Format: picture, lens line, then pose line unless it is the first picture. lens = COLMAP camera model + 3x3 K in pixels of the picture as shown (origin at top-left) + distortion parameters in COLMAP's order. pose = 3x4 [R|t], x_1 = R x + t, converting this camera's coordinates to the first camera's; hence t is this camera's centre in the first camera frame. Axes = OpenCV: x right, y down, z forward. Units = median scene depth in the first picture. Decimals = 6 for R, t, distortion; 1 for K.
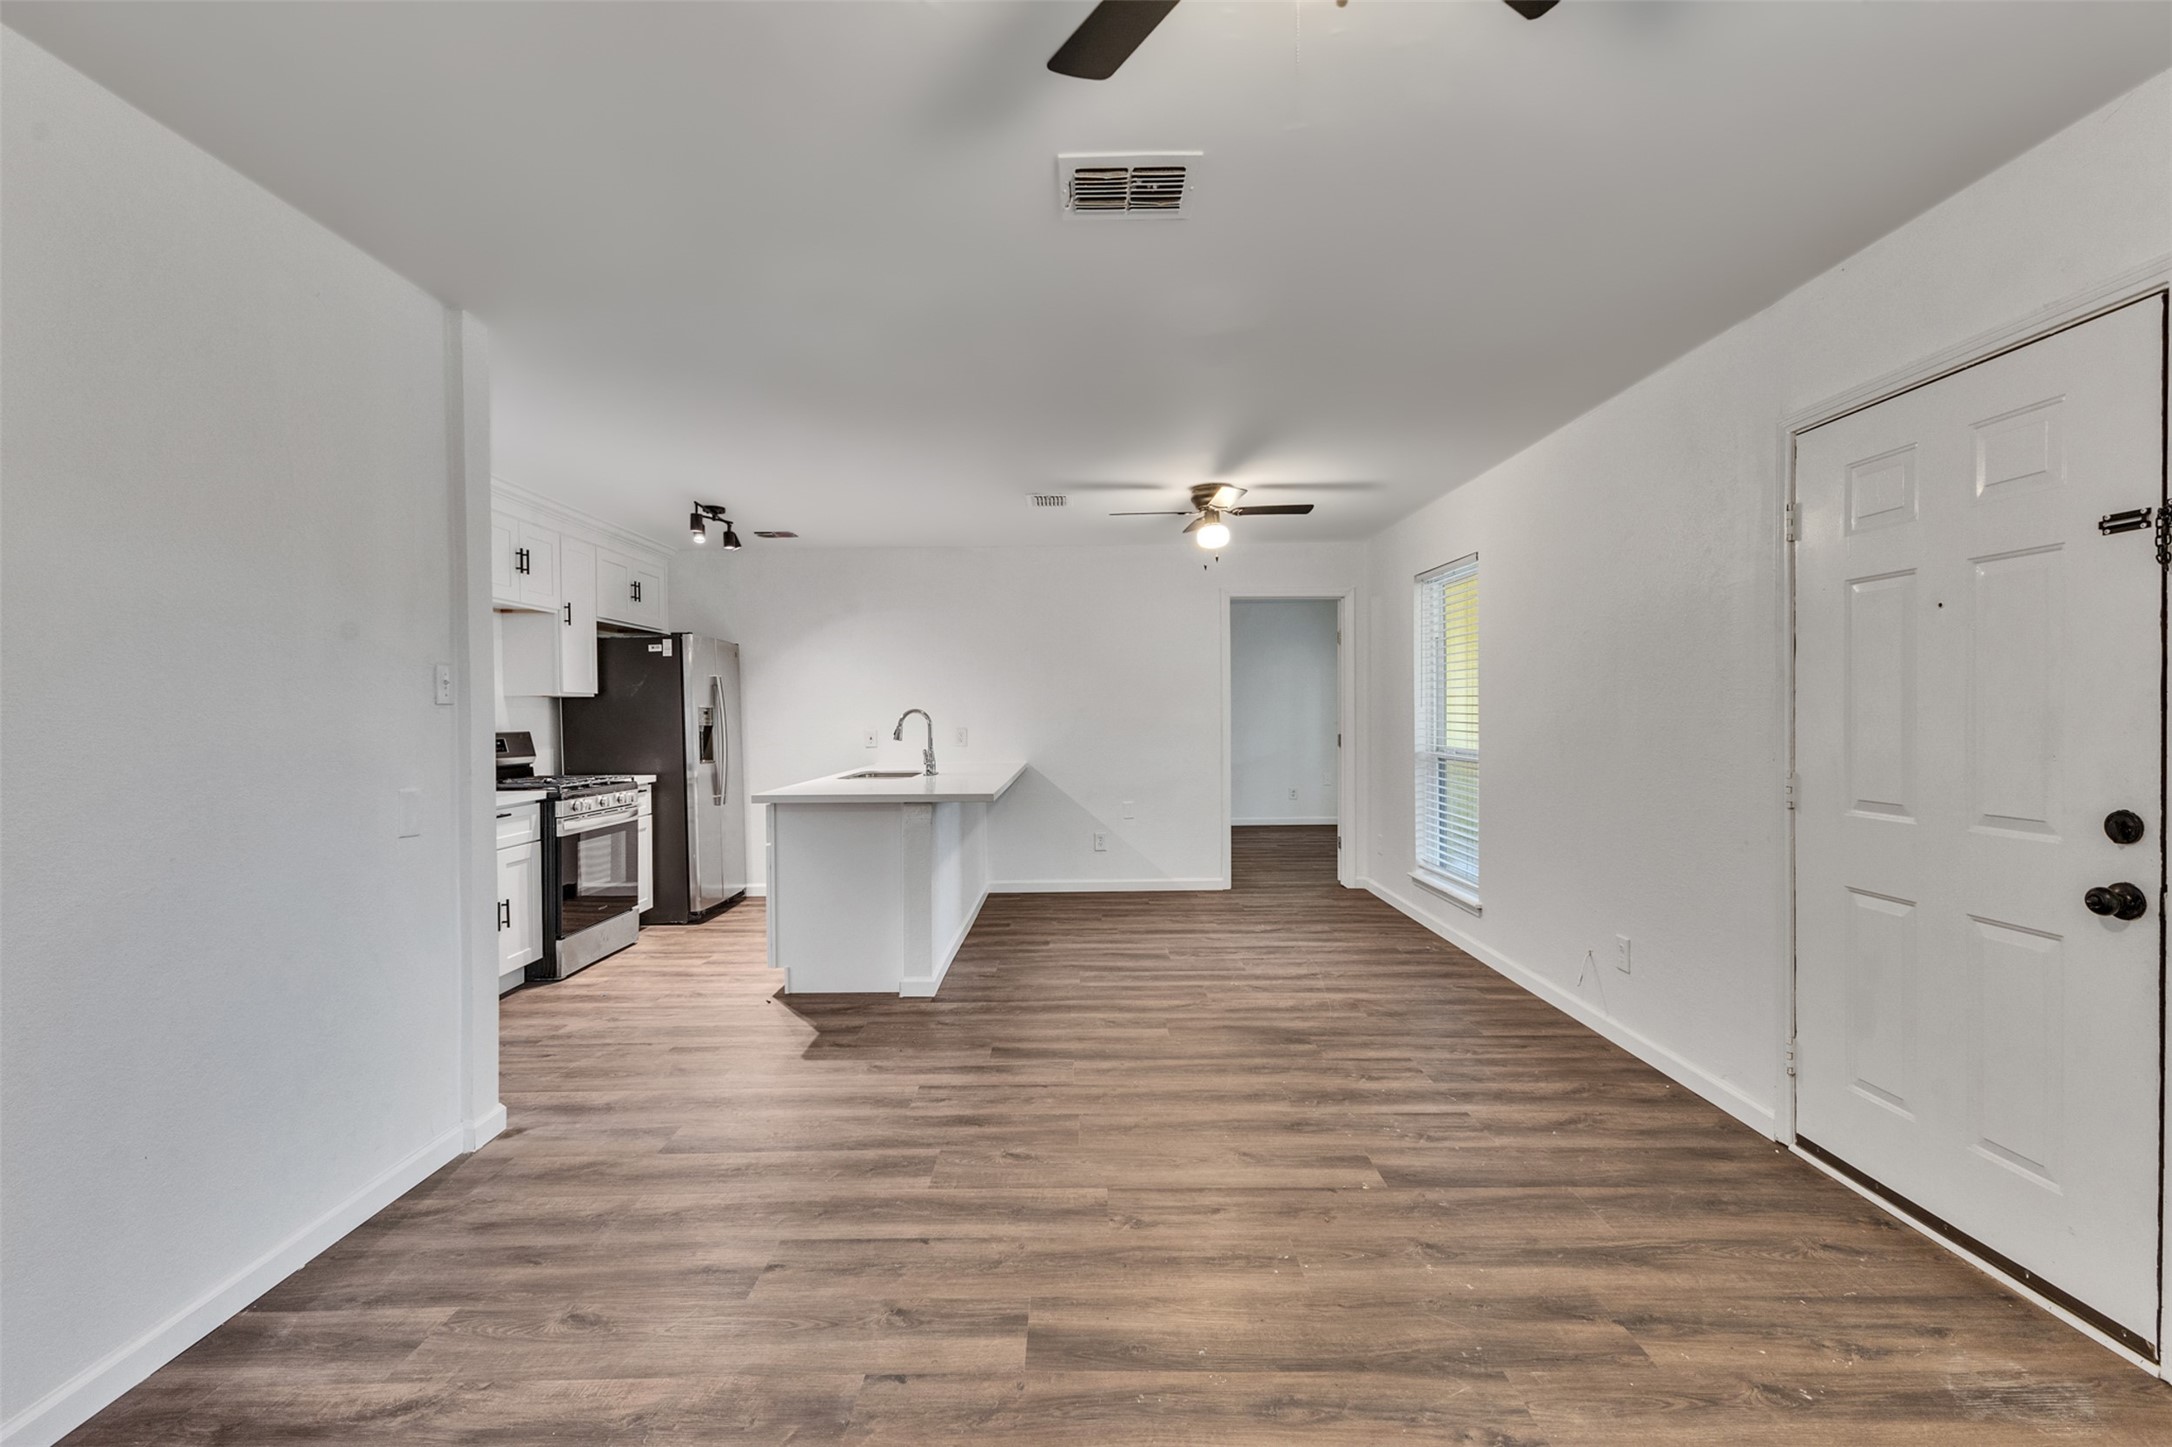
lens RADIAL K [[933.7, 0, 1085.7], [0, 933.7, 721.7], [0, 0, 1]] dist [0.014341, -0.003529]
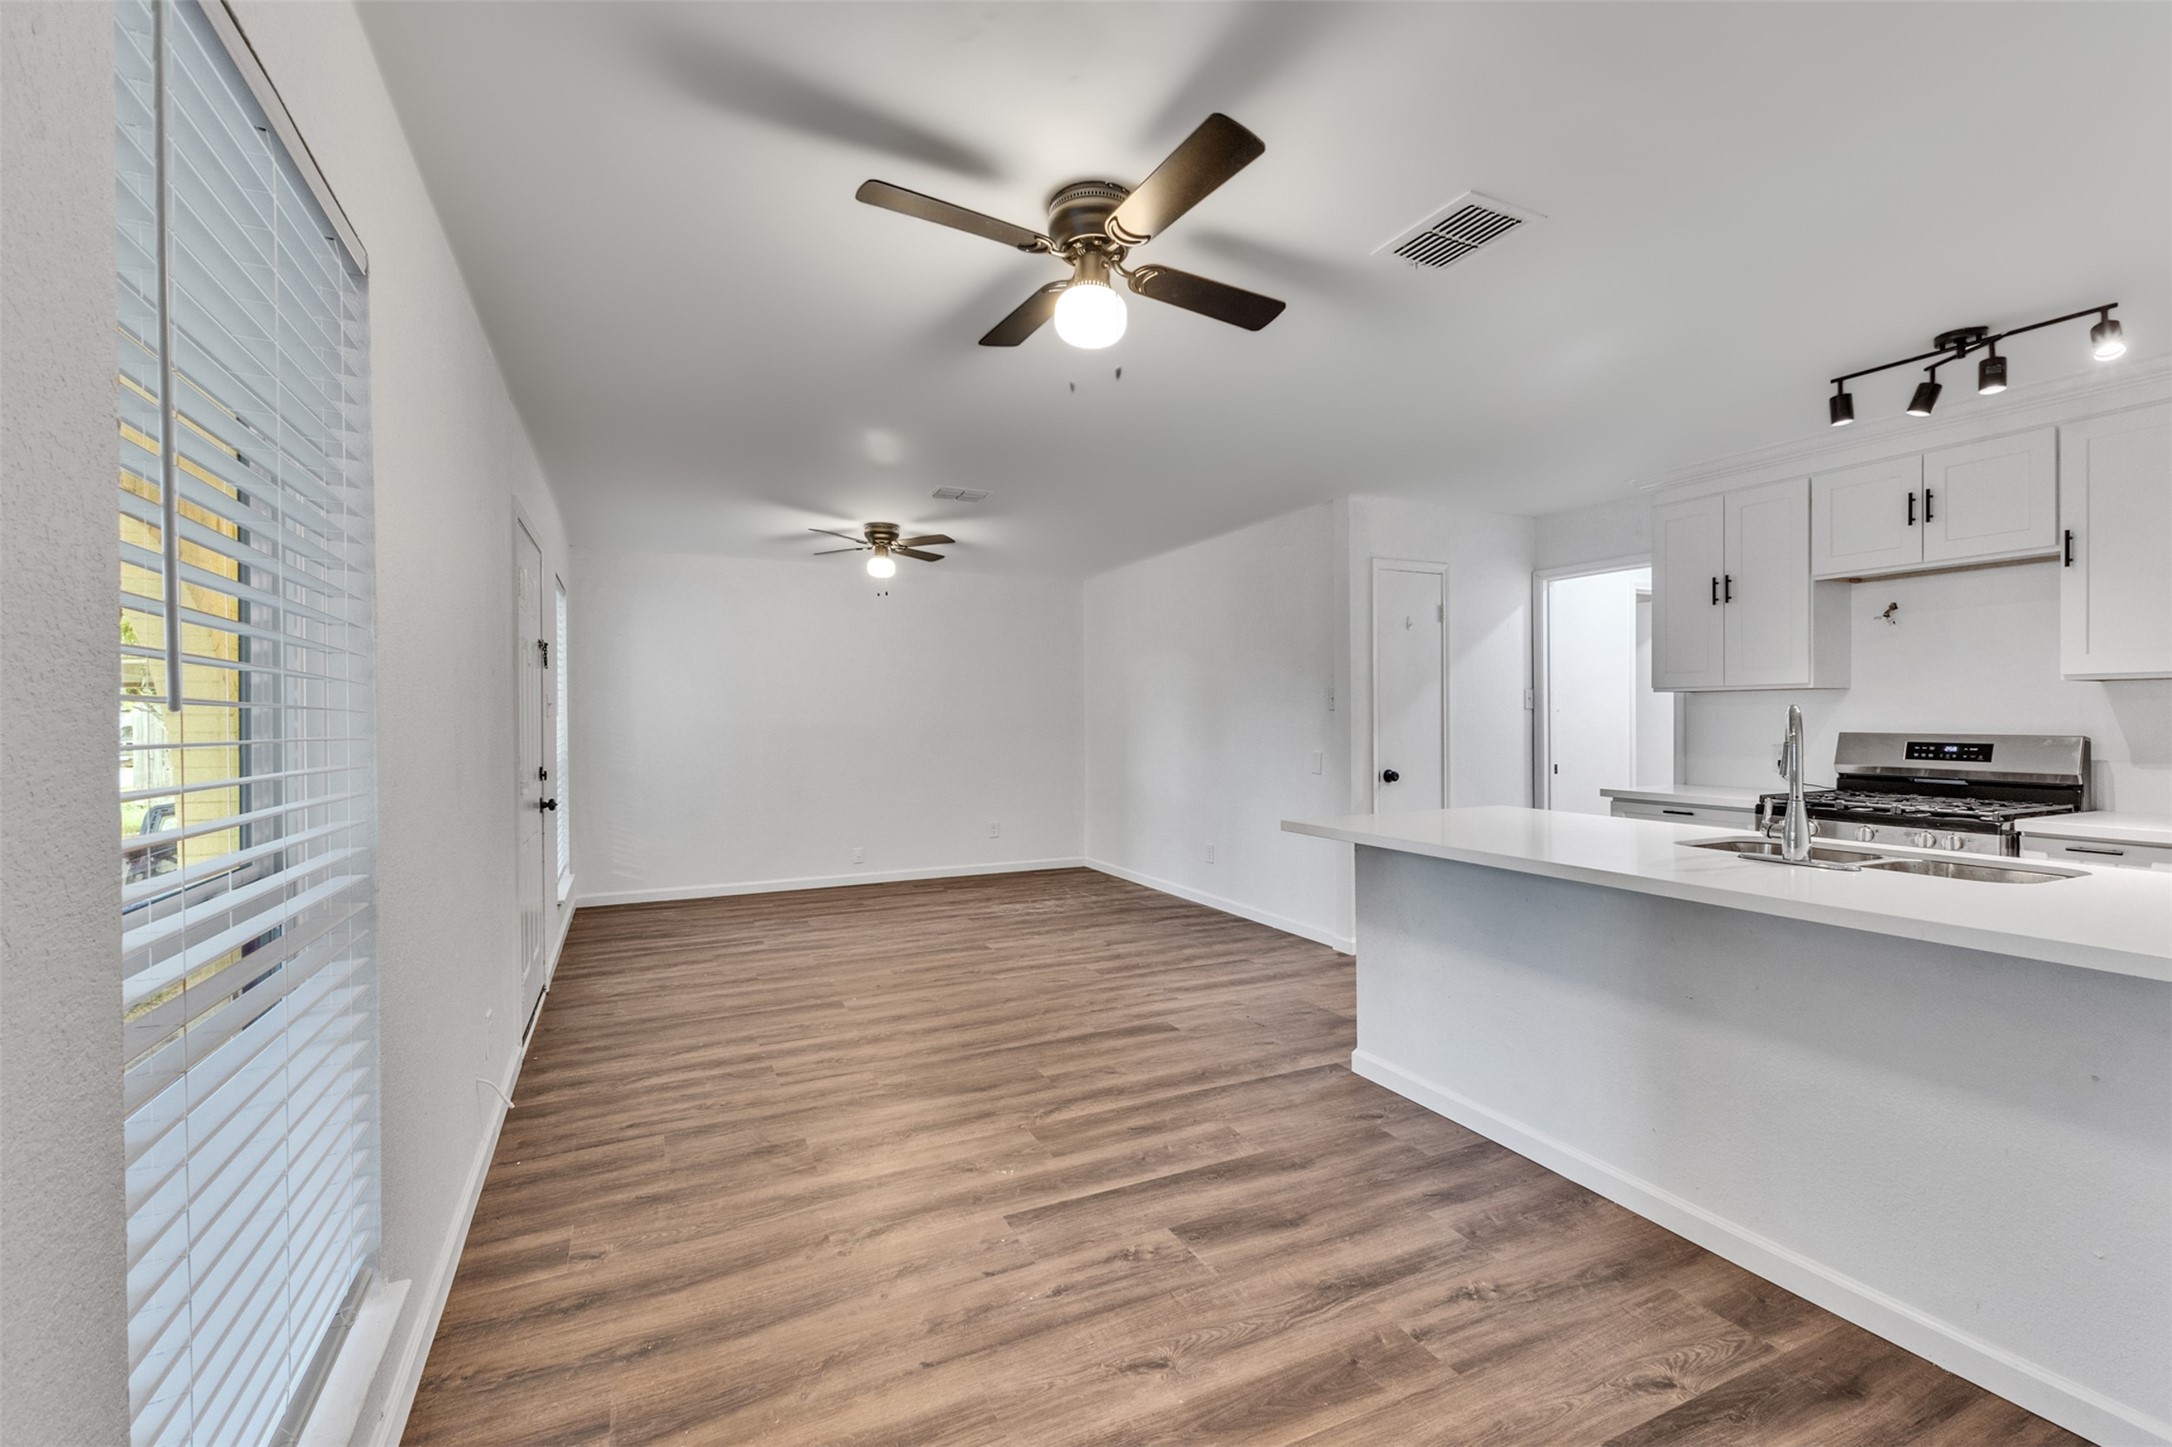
lens RADIAL K [[933.7, 0, 1085.7], [0, 933.7, 721.7], [0, 0, 1]] dist [0.014341, -0.003529]
pose [[-0.904596, 0.014912, -0.426008, 0.408191], [0.008470, 0.999819, 0.017013, -0.022120], [0.426185, 0.011782, -0.904559, 1.742390]]
